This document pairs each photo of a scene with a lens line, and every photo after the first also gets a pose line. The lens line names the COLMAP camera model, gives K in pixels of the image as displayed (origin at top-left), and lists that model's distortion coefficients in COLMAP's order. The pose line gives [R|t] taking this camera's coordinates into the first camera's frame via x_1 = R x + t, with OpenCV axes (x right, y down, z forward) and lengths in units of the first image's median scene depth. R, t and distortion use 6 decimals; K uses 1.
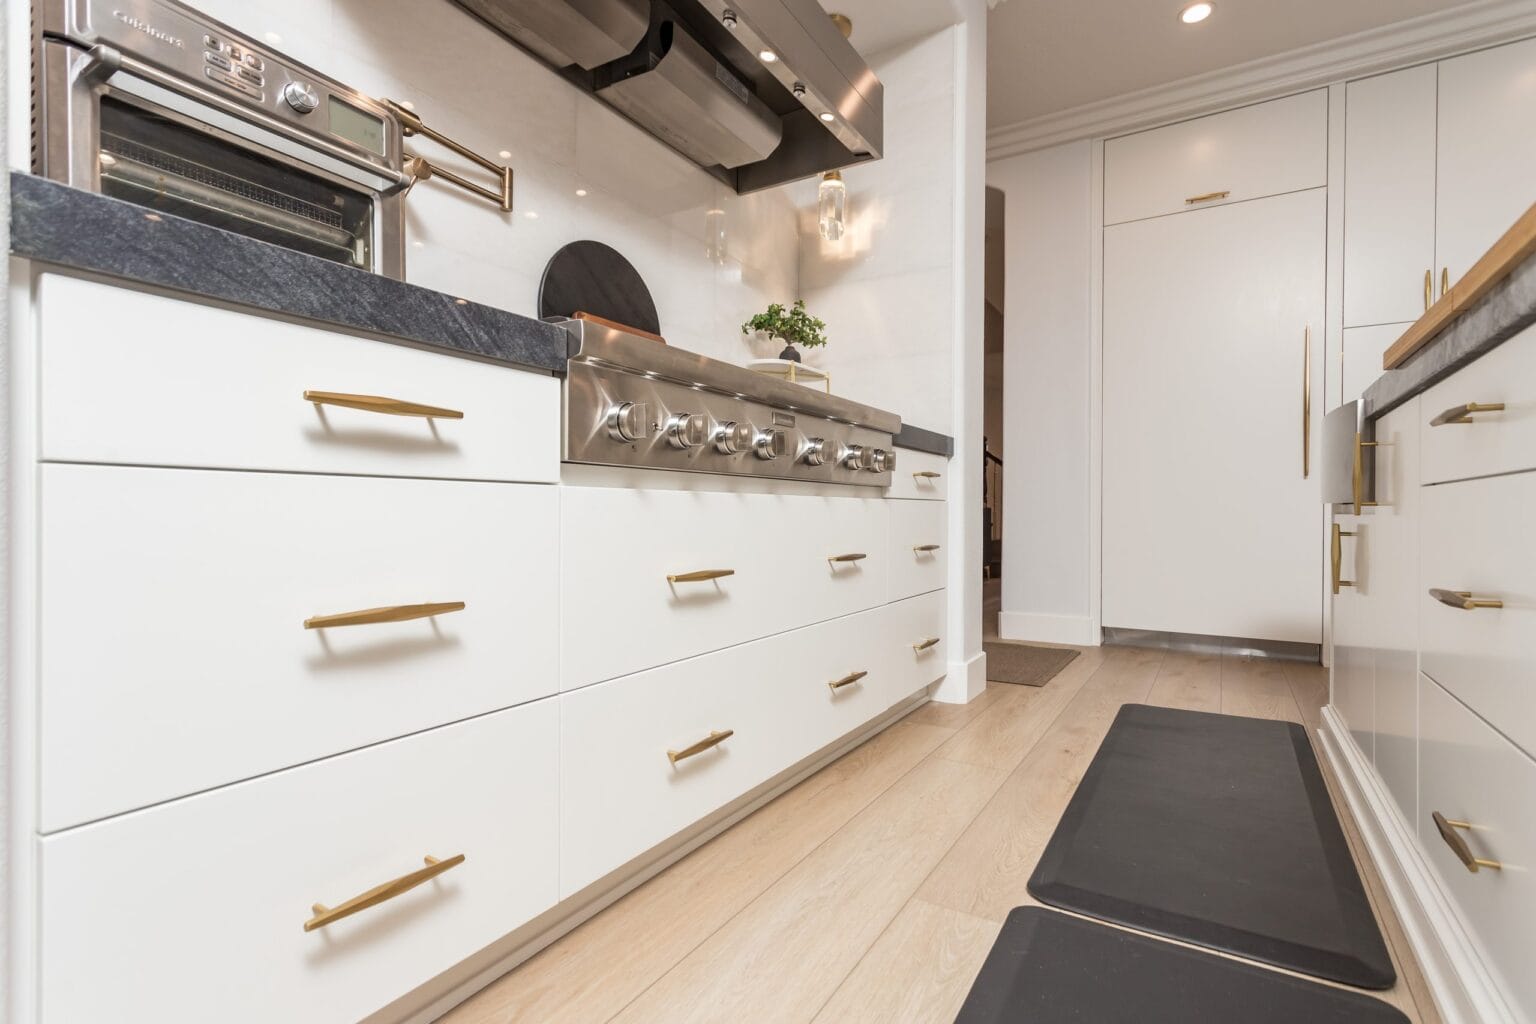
lens RADIAL K [[726.8, 0, 768.0], [0, 726.8, 512.0], [0, 0, 1]] dist [0.001867, 0.001007]
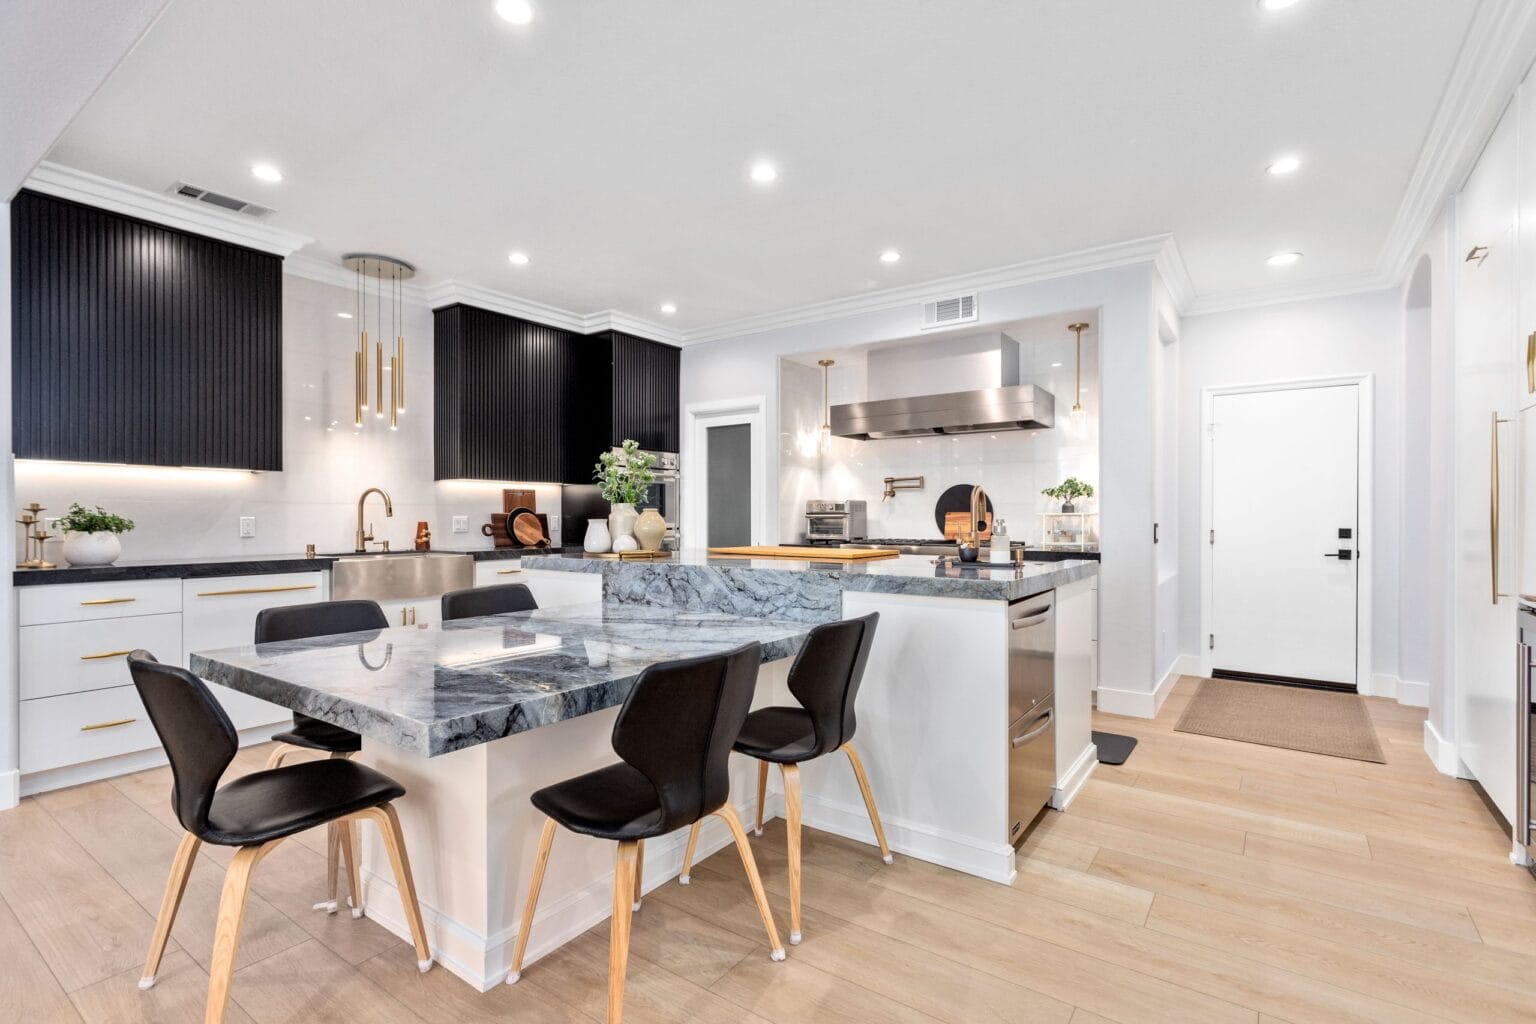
lens RADIAL K [[726.8, 0, 768.0], [0, 726.8, 512.0], [0, 0, 1]] dist [0.001867, 0.001007]
pose [[-0.060335, -0.007122, -0.998153, 3.511185], [-0.005297, 0.999963, -0.006814, -0.331322], [0.998164, 0.004876, -0.060371, 0.614794]]
